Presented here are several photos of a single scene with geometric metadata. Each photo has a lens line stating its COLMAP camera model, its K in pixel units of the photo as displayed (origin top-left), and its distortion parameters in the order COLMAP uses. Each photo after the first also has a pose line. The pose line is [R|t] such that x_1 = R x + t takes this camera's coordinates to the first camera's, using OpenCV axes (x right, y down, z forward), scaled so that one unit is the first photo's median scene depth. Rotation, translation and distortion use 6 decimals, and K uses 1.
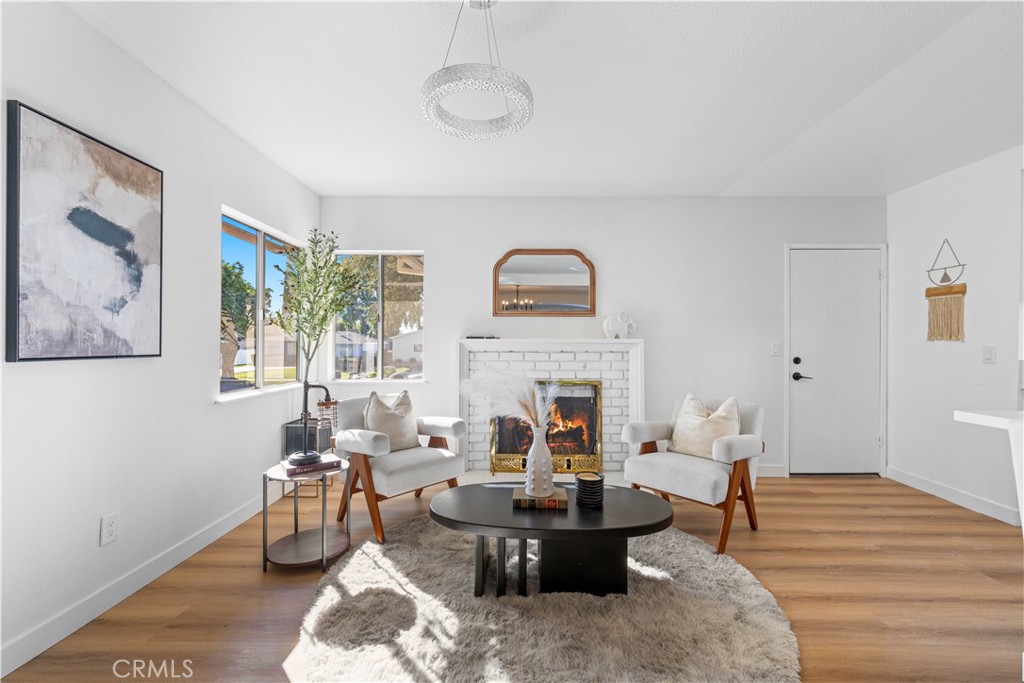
lens RADIAL K [[425.0, 0, 512.0], [0, 425.0, 341.5], [0, 0, 1]] dist [0.000010, -0.000081]
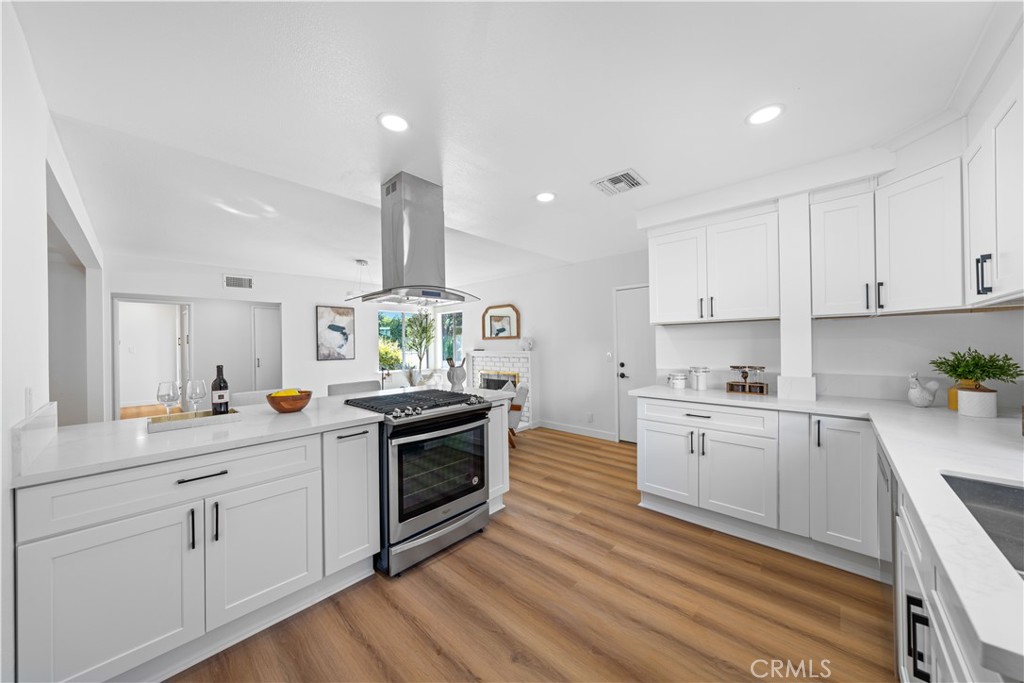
lens RADIAL K [[346.9, 0, 514.4], [0, 346.9, 342.6], [0, 0, 1]] dist [0.000509, 0.000128]
pose [[0.737800, -0.017224, -0.674799, 2.283540], [0.021307, 0.999771, -0.002223, -0.072484], [0.674683, -0.012738, 0.737998, -0.280434]]
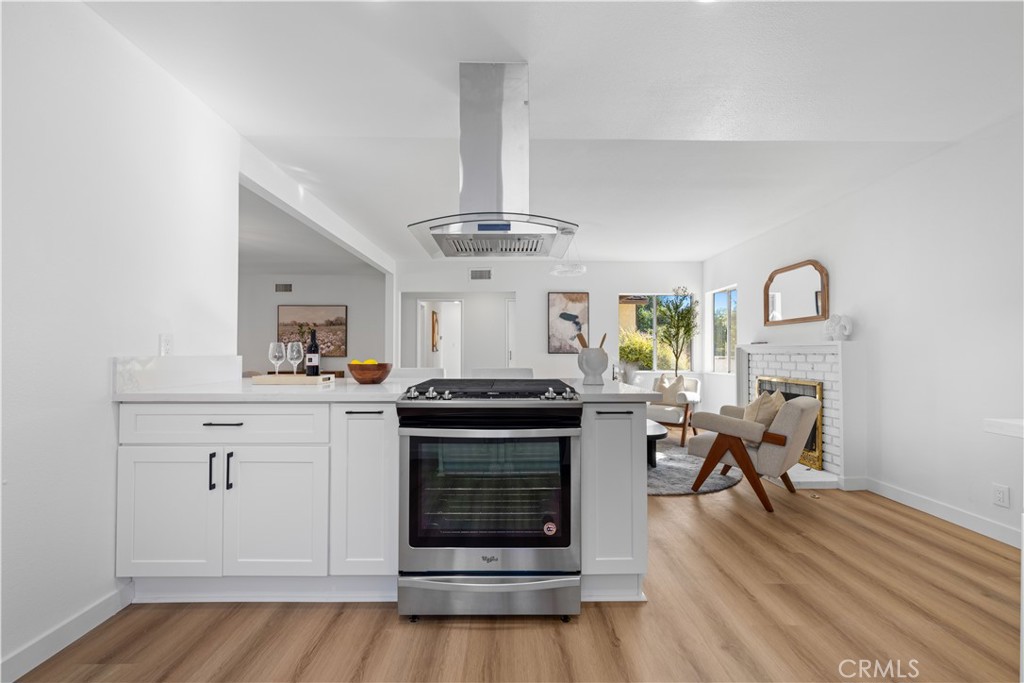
lens RADIAL K [[415.6, 0, 511.6], [0, 415.6, 344.3], [0, 0, 1]] dist [-0.000485, -0.000102]
pose [[0.013473, -0.024645, -0.999605, 2.226012], [0.003135, 0.999692, -0.024604, 0.042944], [0.999904, -0.002803, 0.013547, 0.424361]]
